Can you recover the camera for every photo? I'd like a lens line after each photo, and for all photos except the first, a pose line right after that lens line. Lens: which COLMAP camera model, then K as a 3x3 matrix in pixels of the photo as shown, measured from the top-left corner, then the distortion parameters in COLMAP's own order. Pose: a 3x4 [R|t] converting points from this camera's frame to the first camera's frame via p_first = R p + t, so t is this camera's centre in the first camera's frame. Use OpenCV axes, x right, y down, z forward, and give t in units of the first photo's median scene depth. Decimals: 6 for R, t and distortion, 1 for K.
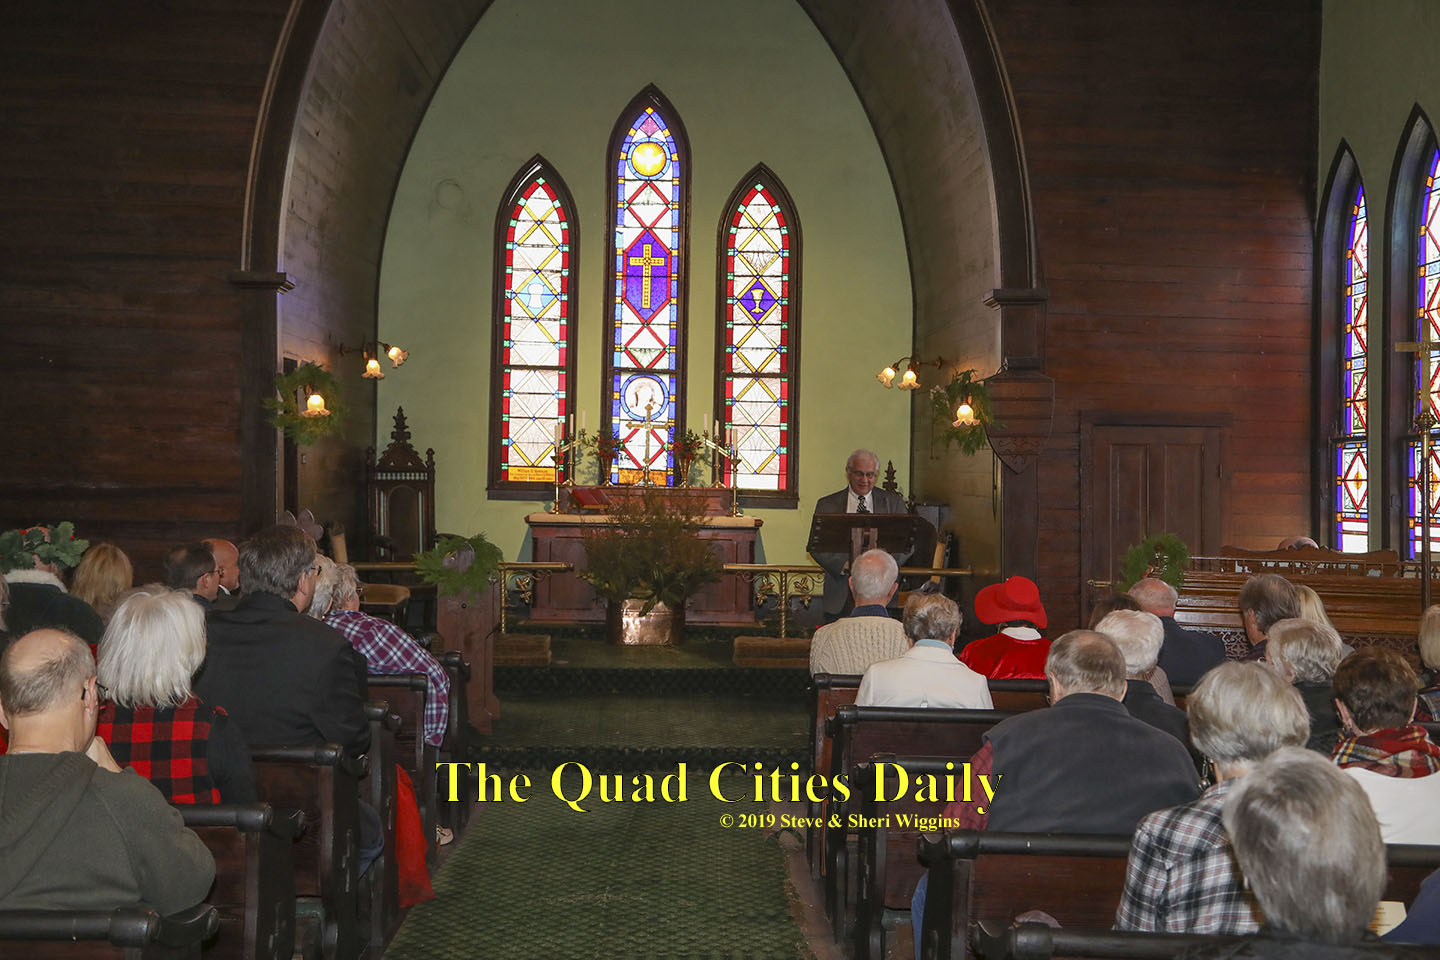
lens RADIAL K [[1616.0, 0, 715.1], [0, 1616.0, 484.7], [0, 0, 1]] dist [0.022065, 0.000000]
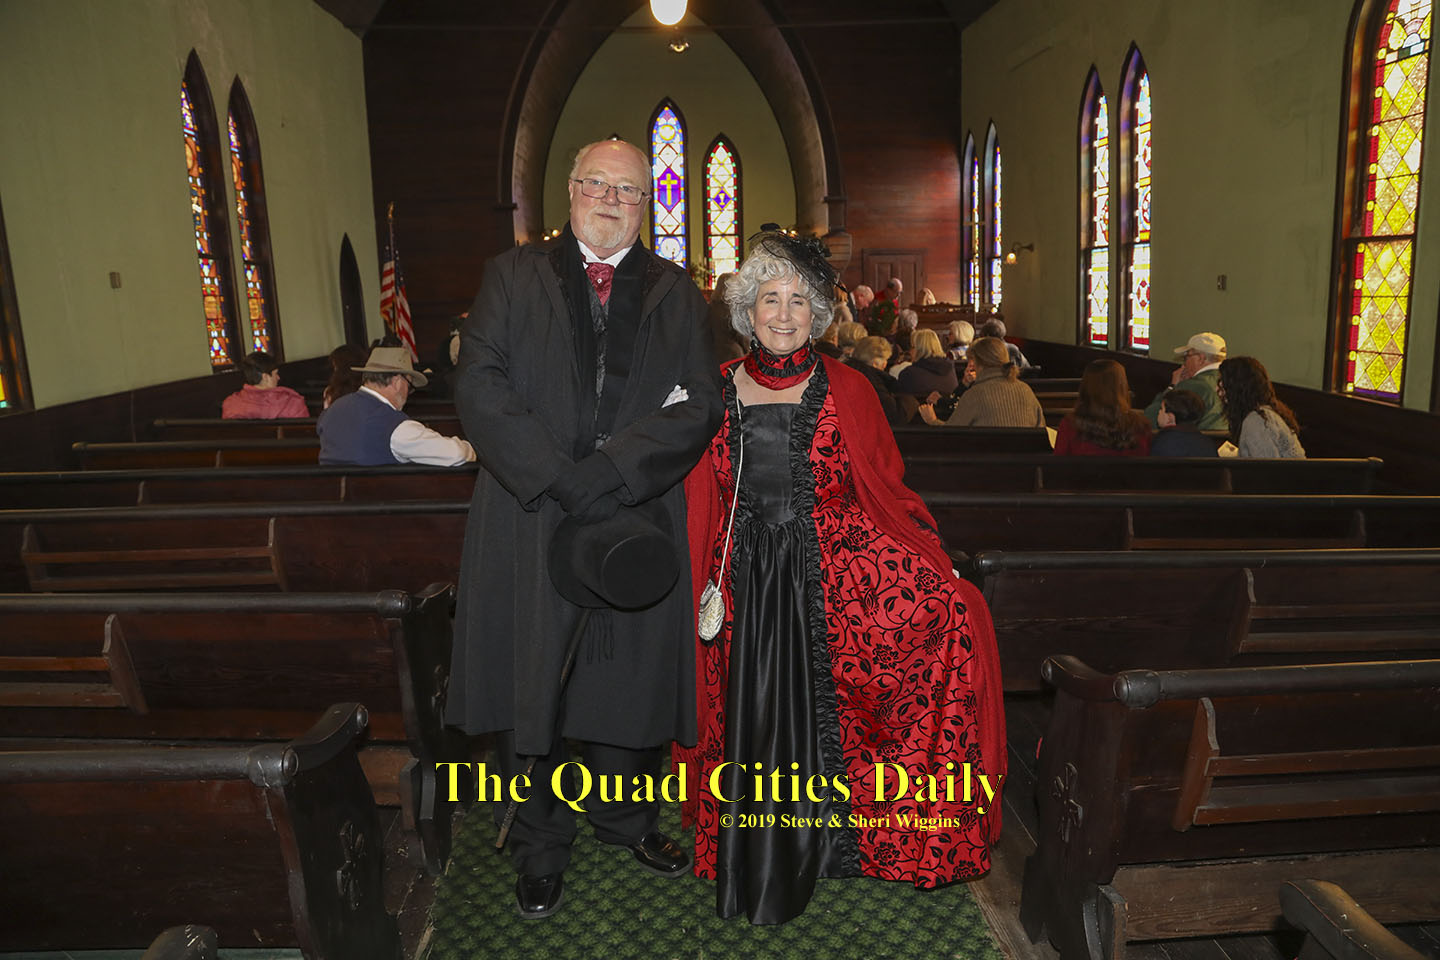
lens RADIAL K [[981.6, 0, 723.8], [0, 981.6, 487.3], [0, 0, 1]] dist [-0.099987, 0.018030]
pose [[0.999017, -0.043213, 0.009843, -0.000303], [0.040420, 0.979455, 0.197572, 0.003550], [-0.018178, -0.196981, 0.980239, -0.319615]]
